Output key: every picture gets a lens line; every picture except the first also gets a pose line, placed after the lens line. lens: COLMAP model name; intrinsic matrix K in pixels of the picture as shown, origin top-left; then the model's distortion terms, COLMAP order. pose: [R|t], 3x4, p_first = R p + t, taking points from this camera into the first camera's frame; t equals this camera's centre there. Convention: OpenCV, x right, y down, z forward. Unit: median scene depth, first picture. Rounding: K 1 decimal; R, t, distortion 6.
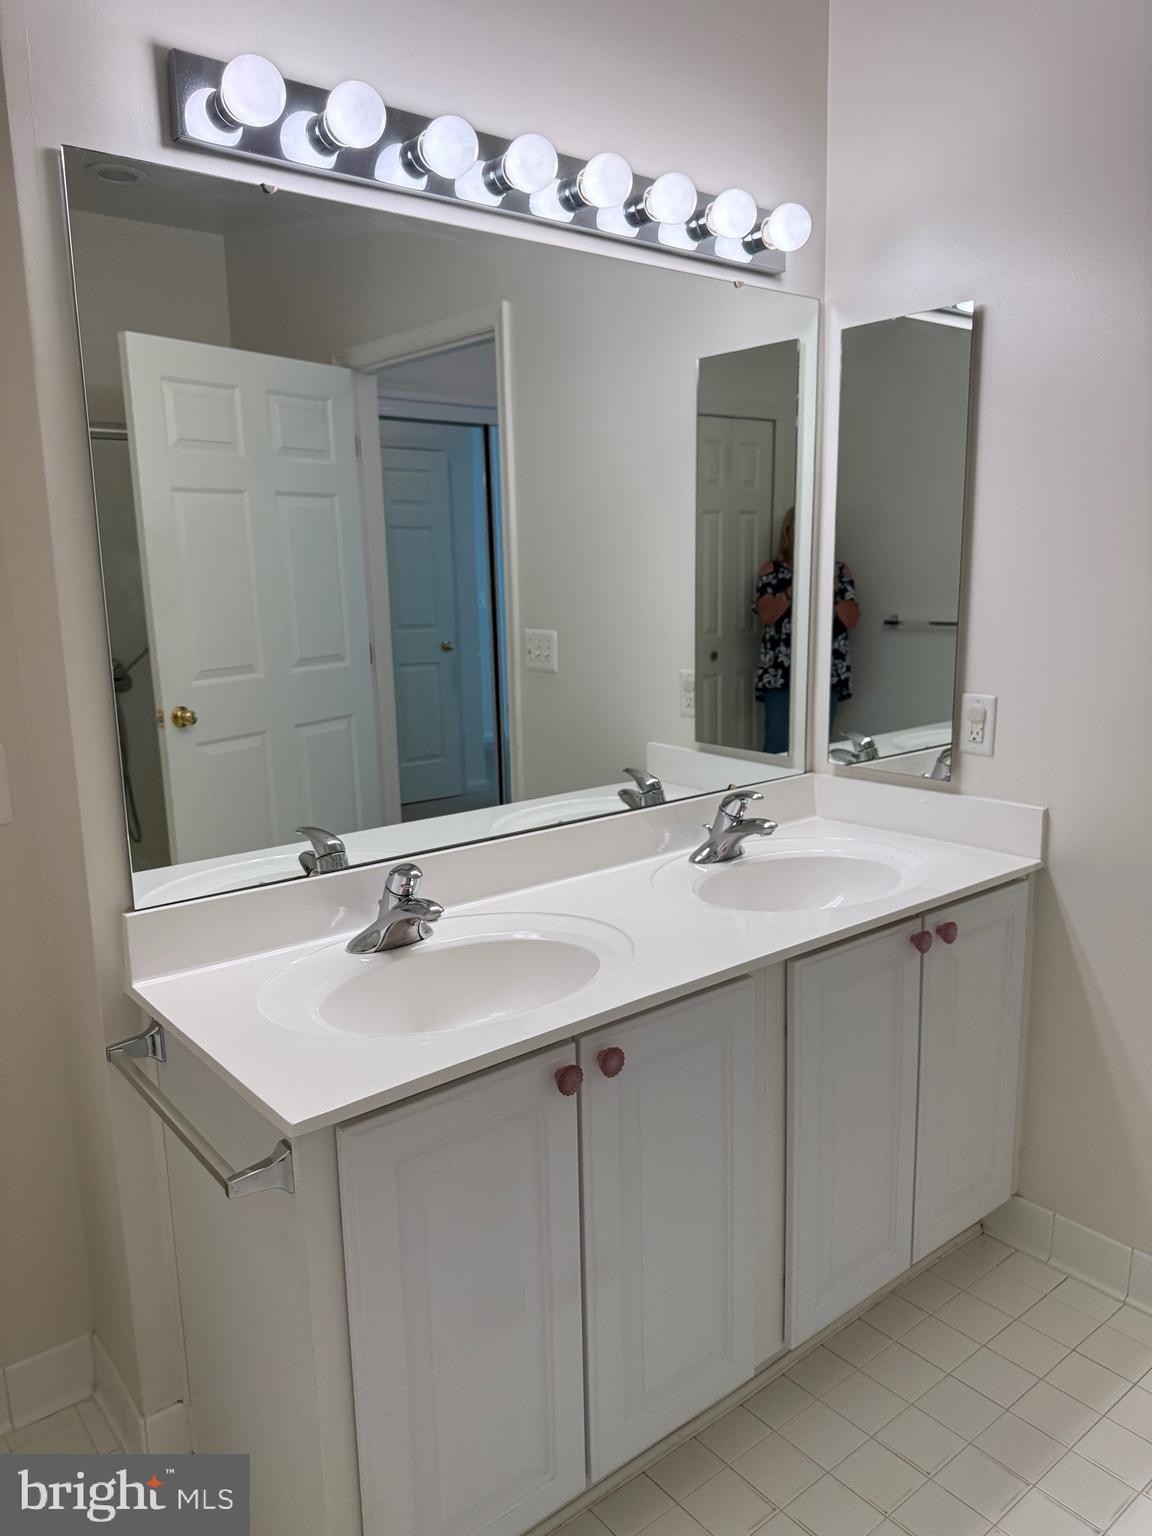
lens RADIAL K [[1087.4, 0, 586.4], [0, 1087.4, 758.8], [0, 0, 1]] dist [0.049172, -0.057736]
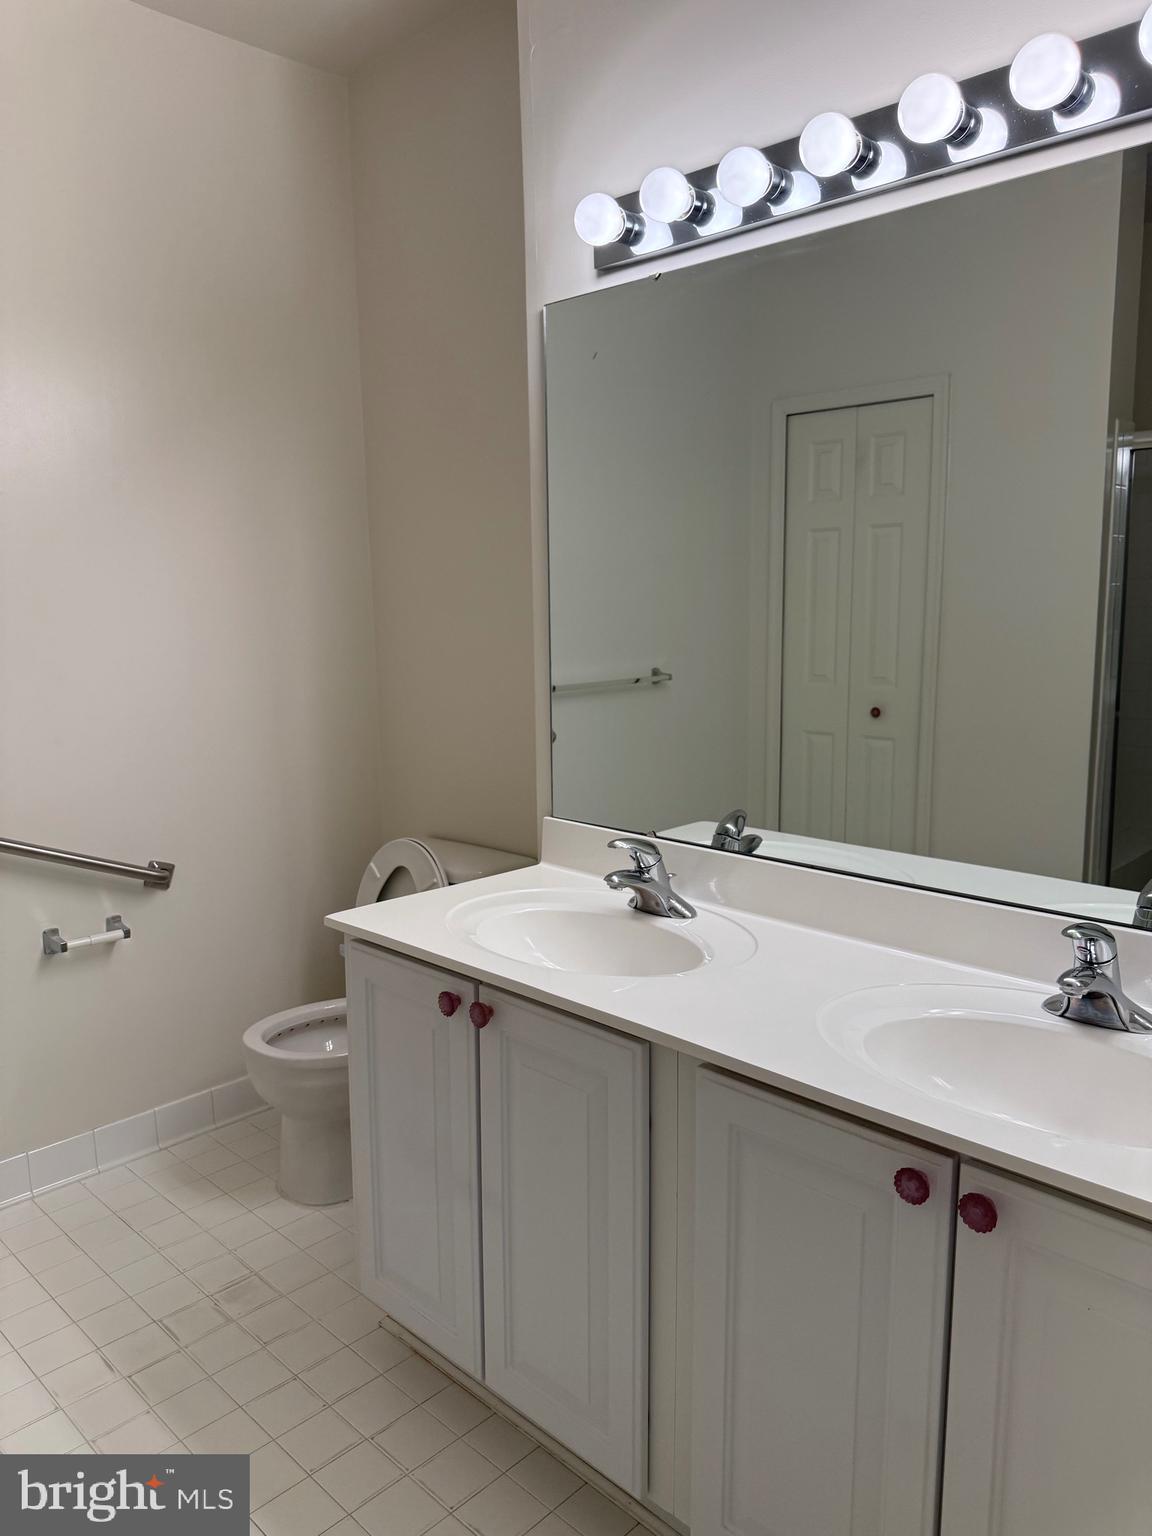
lens RADIAL K [[1087.4, 0, 585.2], [0, 1087.4, 778.4], [0, 0, 1]] dist [0.049172, -0.057736]
pose [[0.095201, 0.178440, -0.979335, 0.861440], [-0.160873, 0.973629, 0.161761, -0.132527], [0.982373, 0.142149, 0.121397, 0.714658]]
